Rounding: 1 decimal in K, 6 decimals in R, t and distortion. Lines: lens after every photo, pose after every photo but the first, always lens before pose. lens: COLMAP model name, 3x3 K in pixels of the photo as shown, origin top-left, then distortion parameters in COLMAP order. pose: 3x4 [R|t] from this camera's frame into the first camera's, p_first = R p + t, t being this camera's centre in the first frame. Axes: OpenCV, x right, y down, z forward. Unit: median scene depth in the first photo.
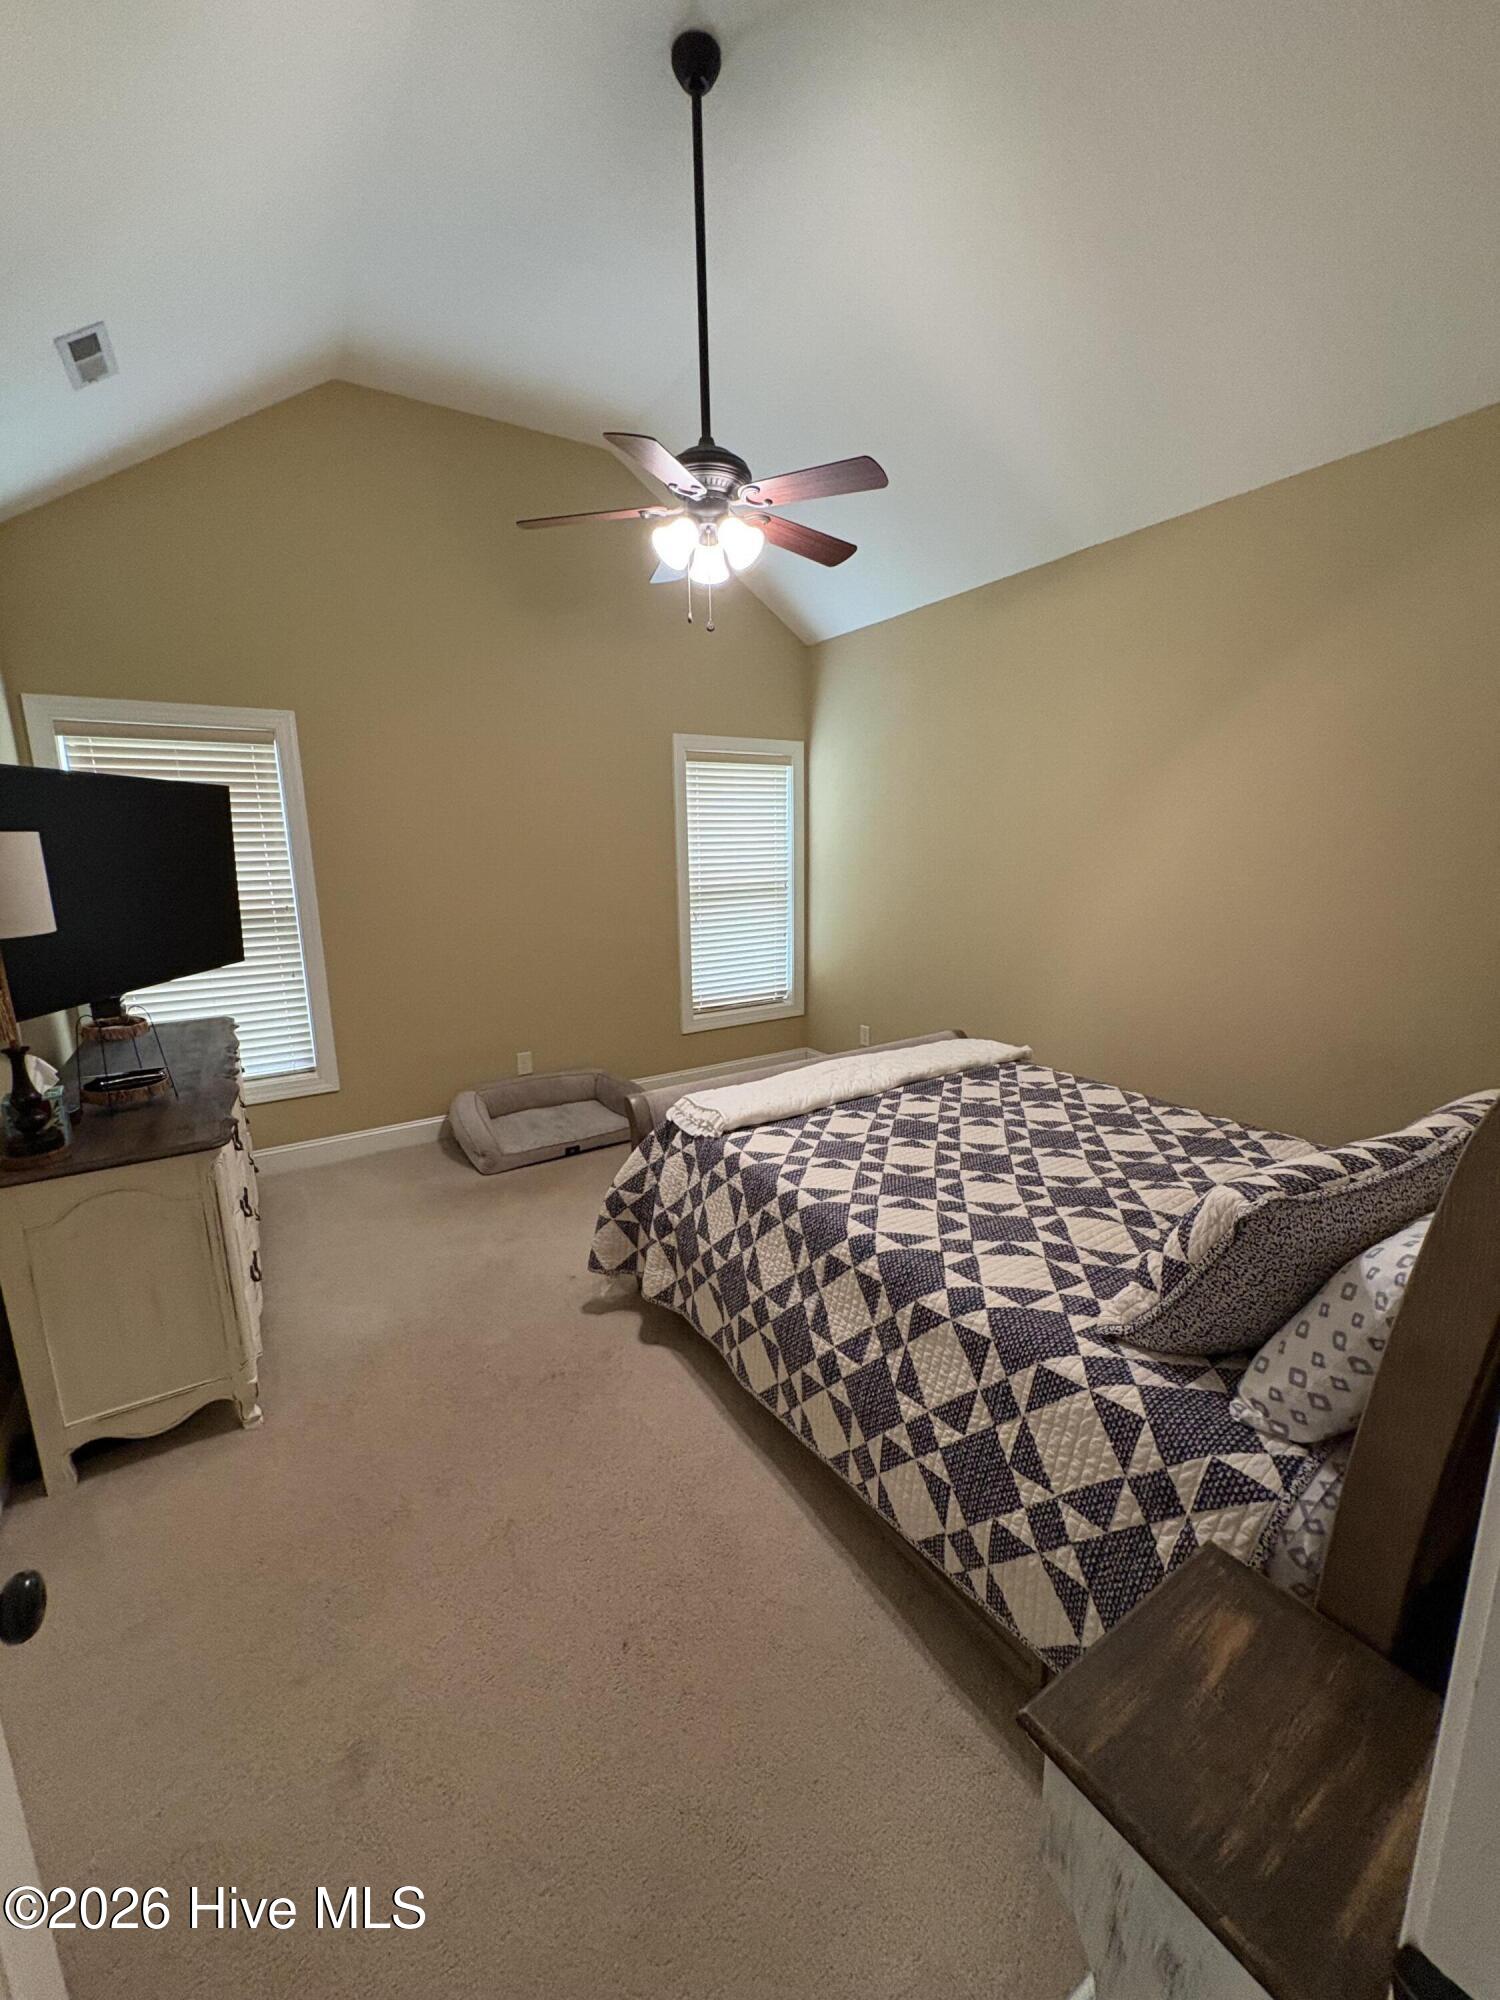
lens RADIAL K [[796.0, 0, 746.7], [0, 796.0, 998.7], [0, 0, 1]] dist [0.000476, 0.000087]
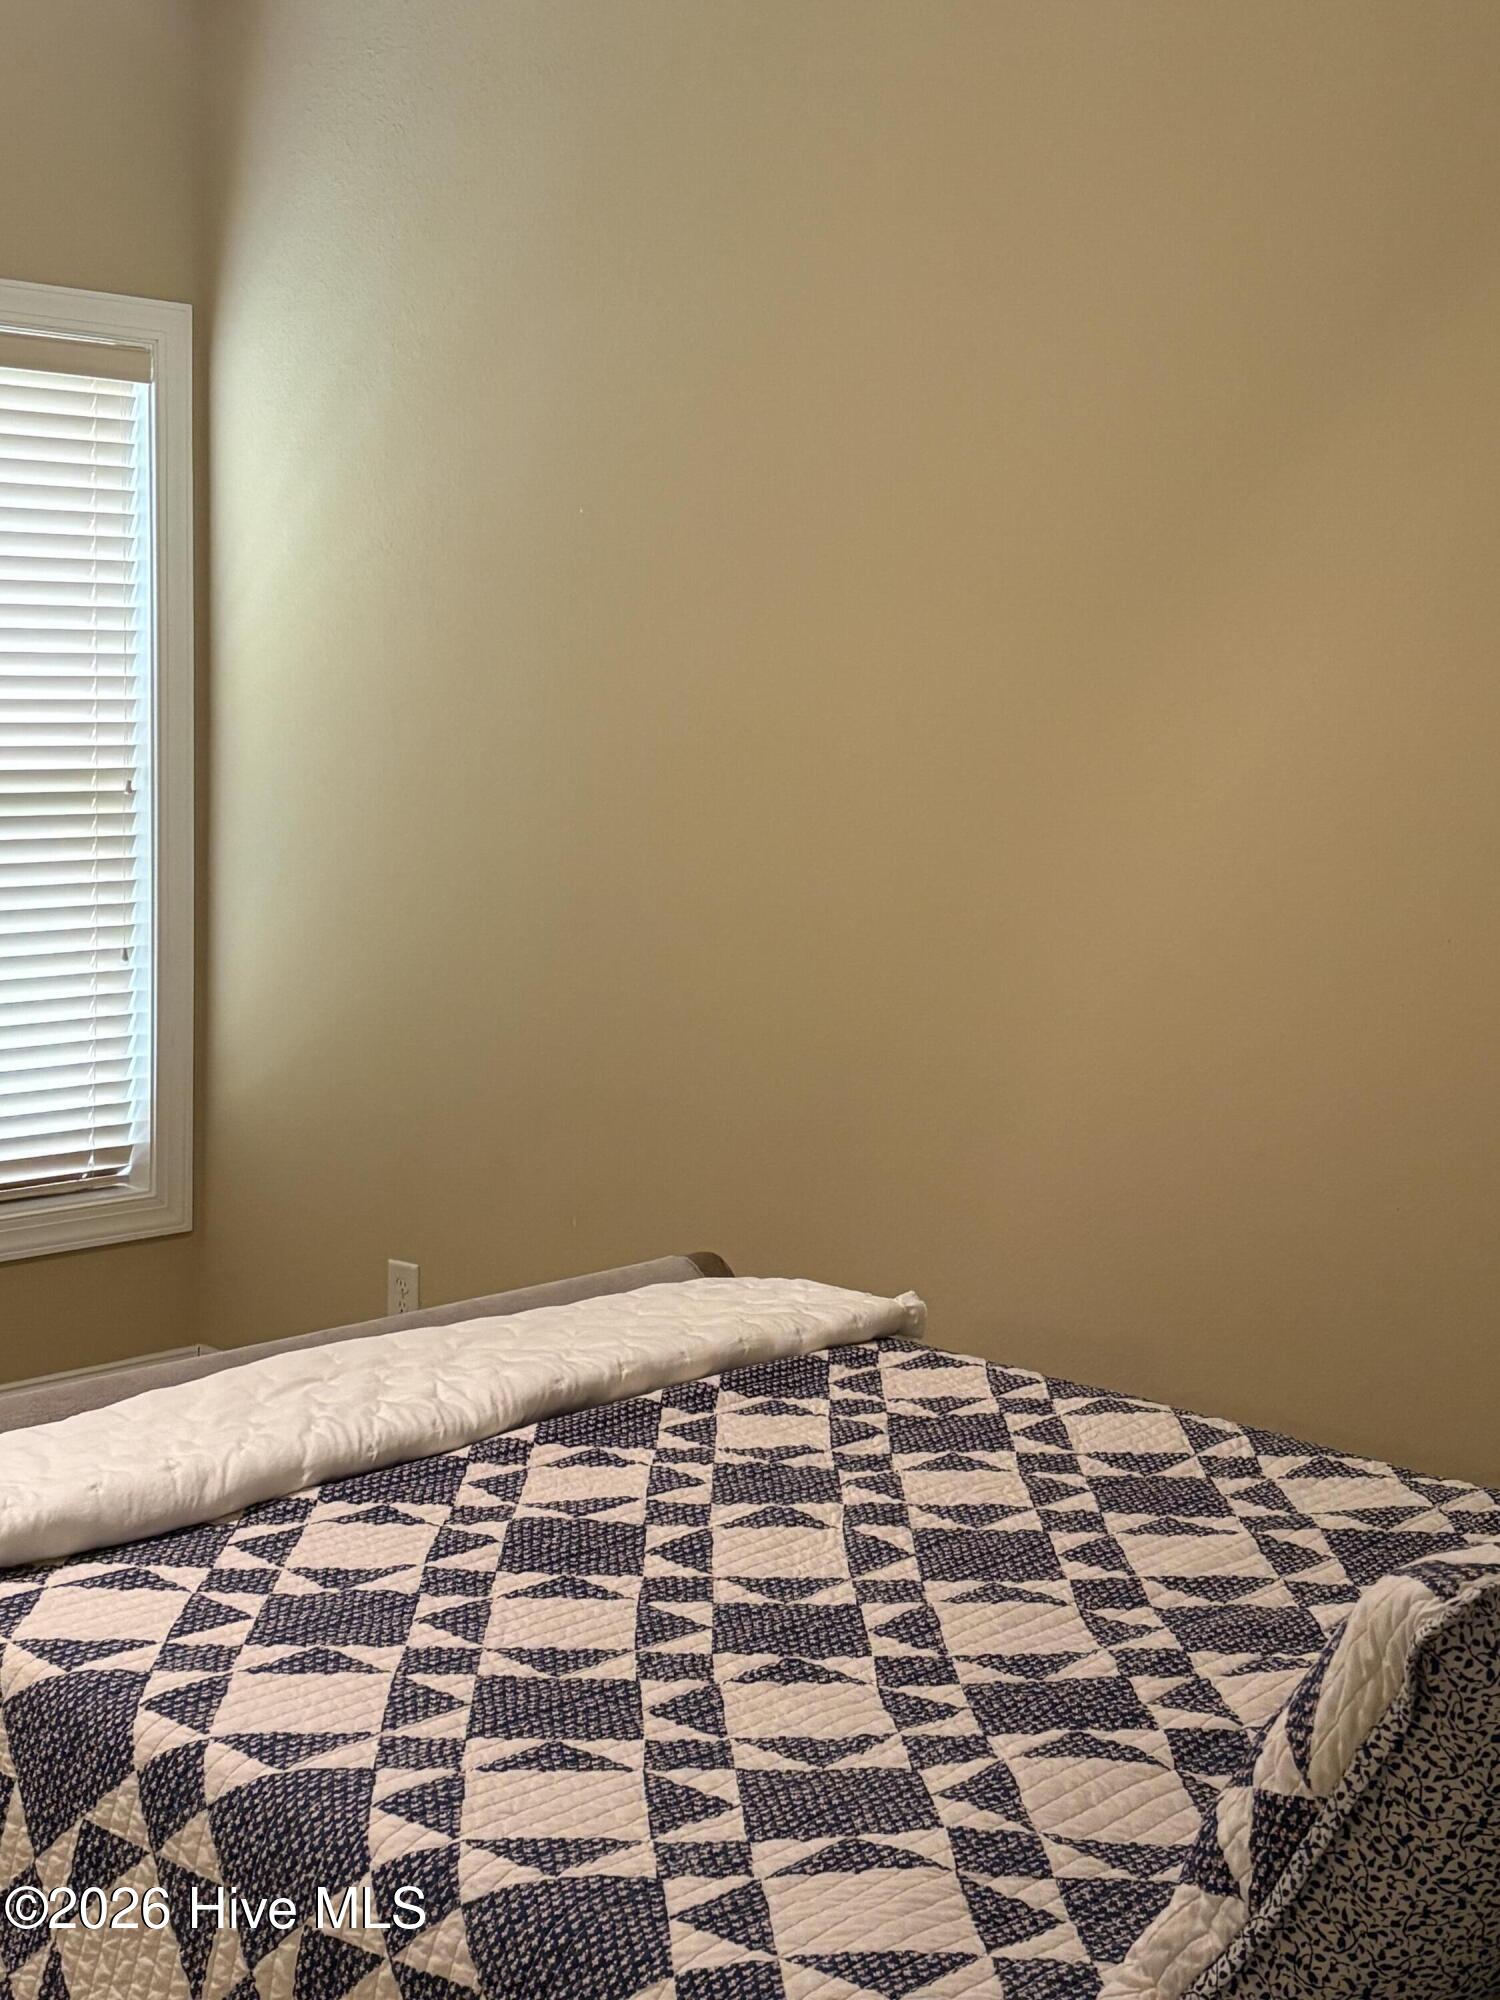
lens RADIAL K [[2811.2, 0, 749.8], [0, 2811.2, 1012.7], [0, 0, 1]] dist [0.238259, -0.903052]
pose [[0.962369, 0.008299, 0.271620, -0.032006], [0.010851, 0.997563, -0.068927, 0.034027], [-0.271530, 0.069281, 0.959933, -0.126129]]
